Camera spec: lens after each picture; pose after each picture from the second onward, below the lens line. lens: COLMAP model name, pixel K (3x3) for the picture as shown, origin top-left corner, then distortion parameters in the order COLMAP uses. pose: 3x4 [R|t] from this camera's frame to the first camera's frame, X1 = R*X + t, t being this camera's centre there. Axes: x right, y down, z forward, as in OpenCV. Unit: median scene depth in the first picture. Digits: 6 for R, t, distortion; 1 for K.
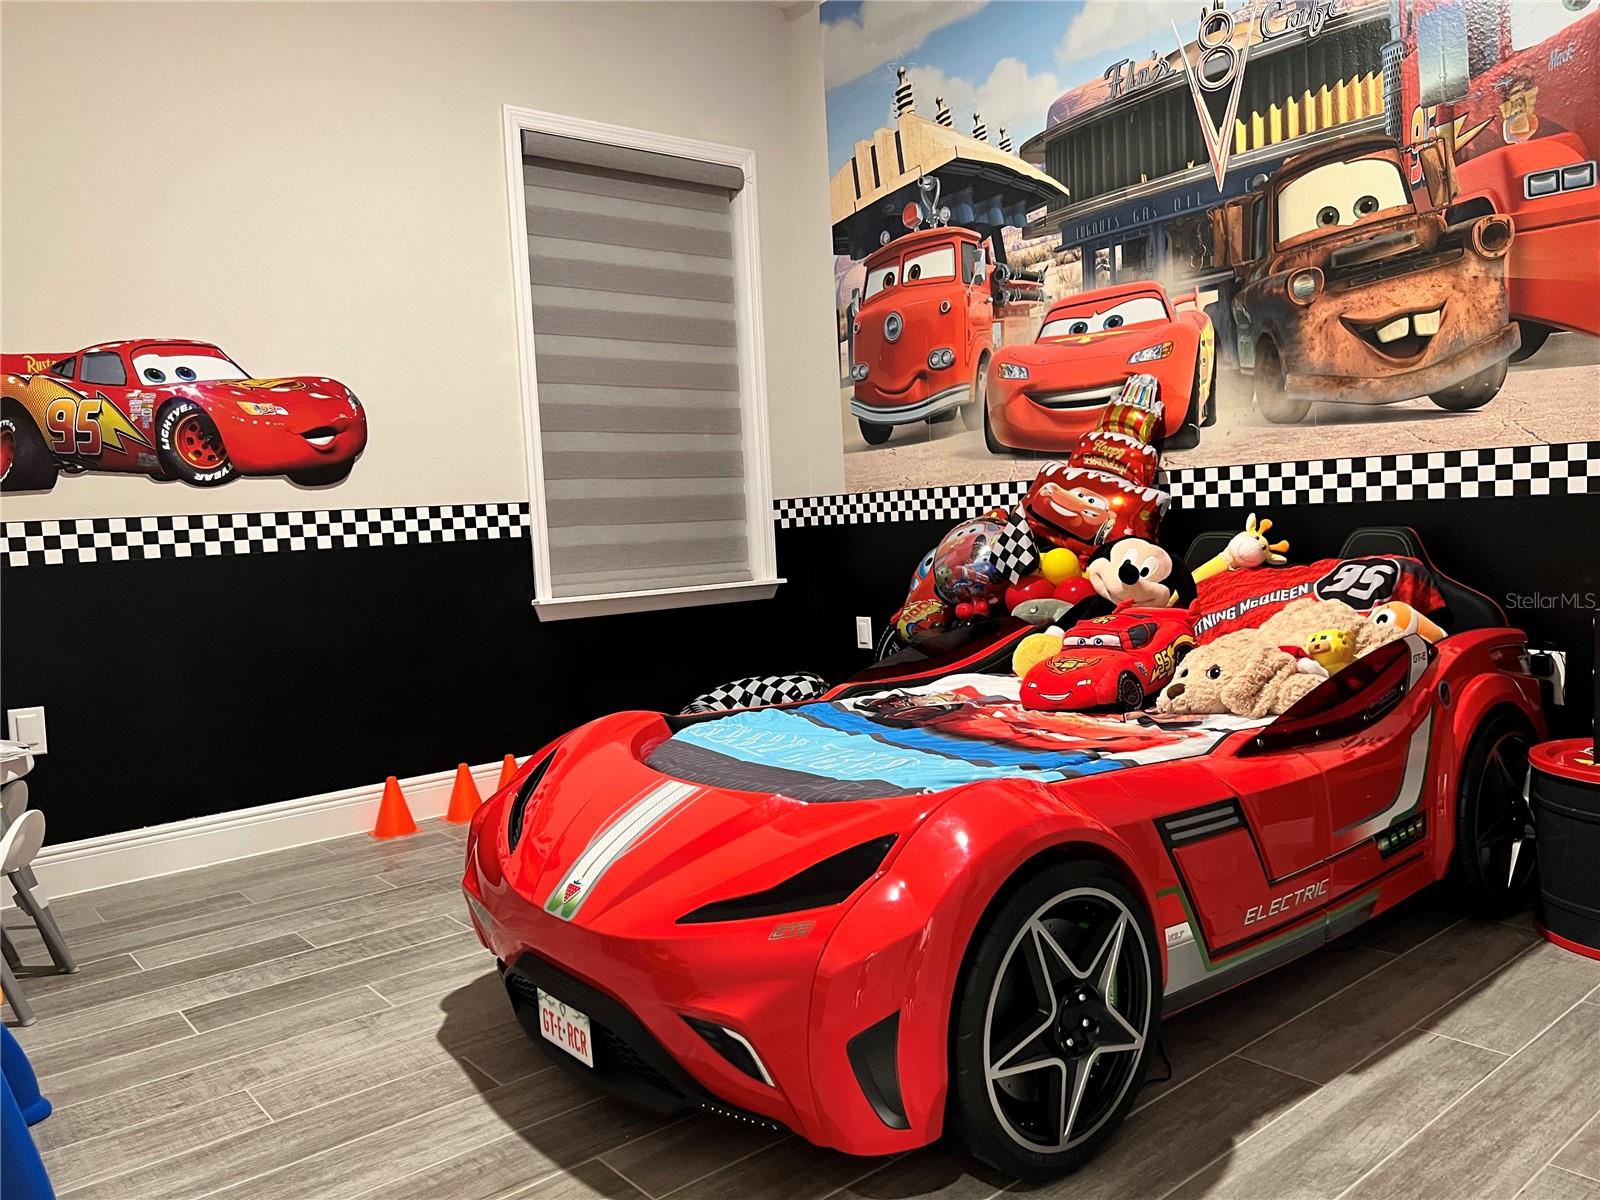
lens RADIAL K [[1206.9, 0, 800.0], [0, 1206.9, 600.0], [0, 0, 1]] dist [0.051942, -0.082947]
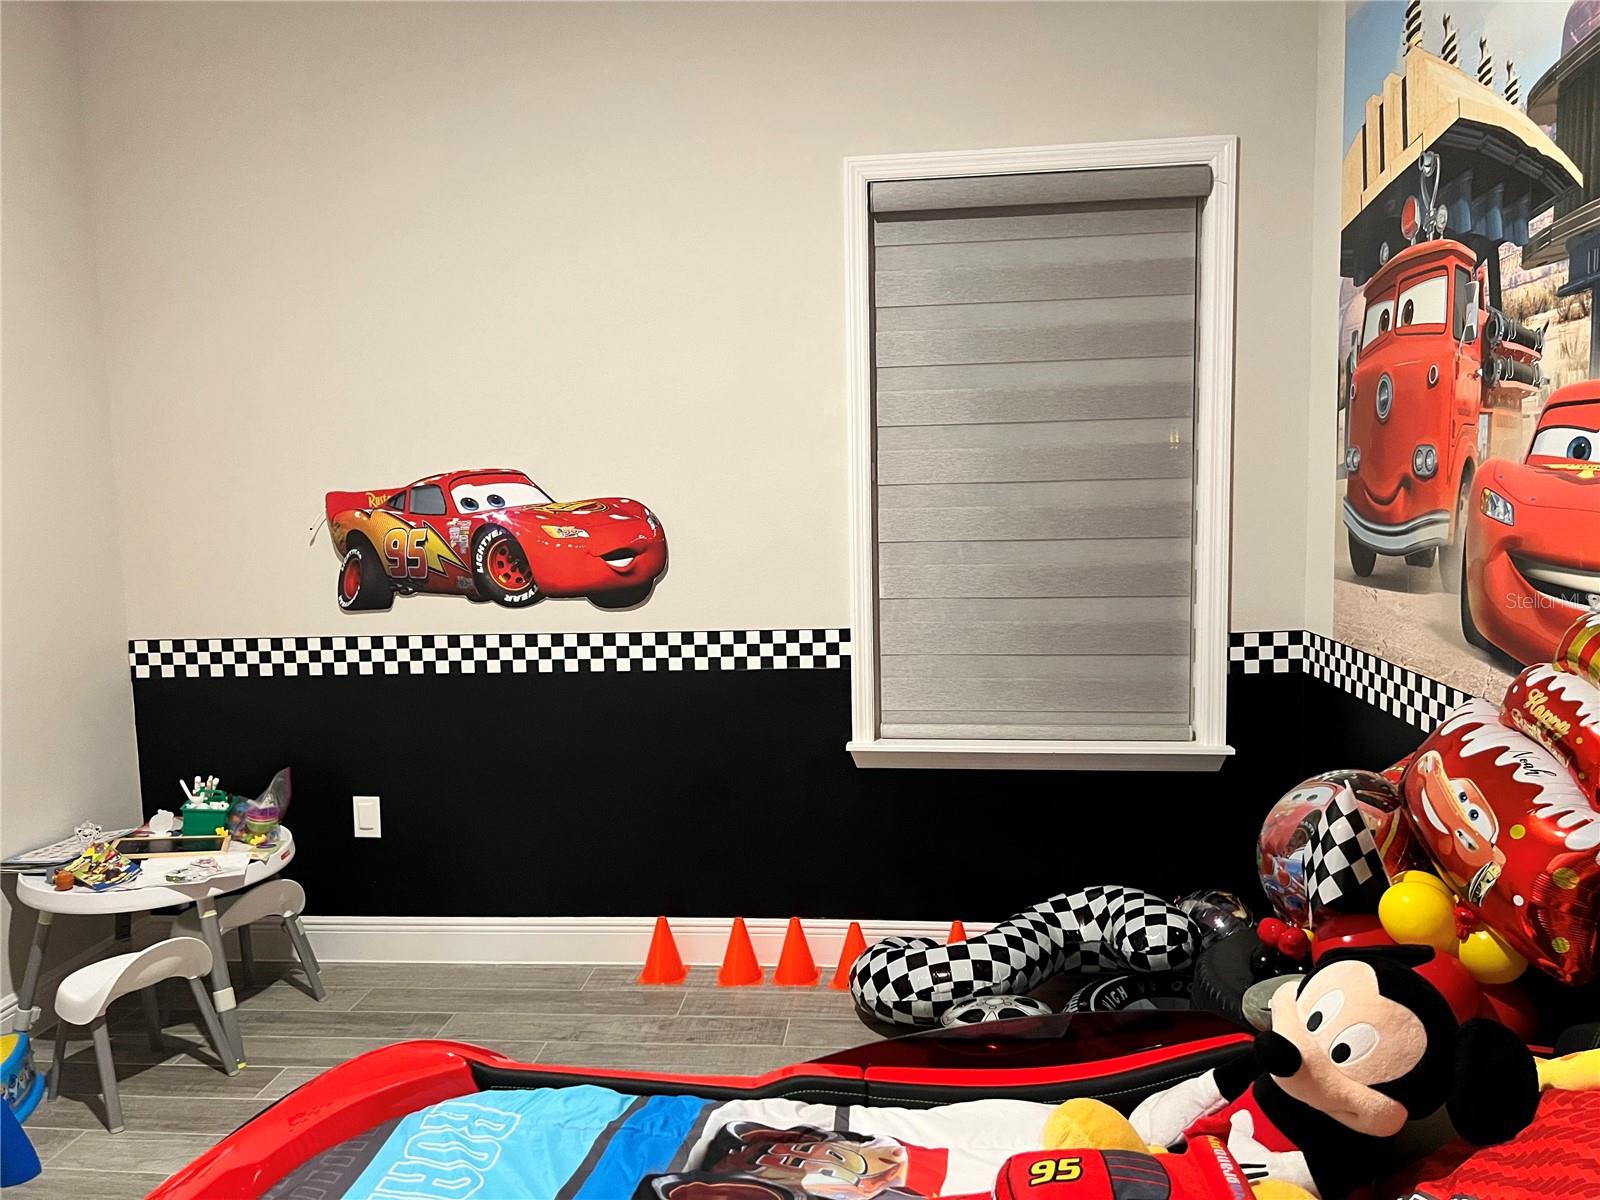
lens RADIAL K [[1190.4, 0, 795.6], [0, 1190.4, 599.0], [0, 0, 1]] dist [0.063422, -0.076581]
pose [[0.704755, 0.104781, -0.701670, 0.366134], [-0.060288, 0.994301, 0.087927, -0.189398], [0.706884, -0.019664, 0.707056, 0.415418]]
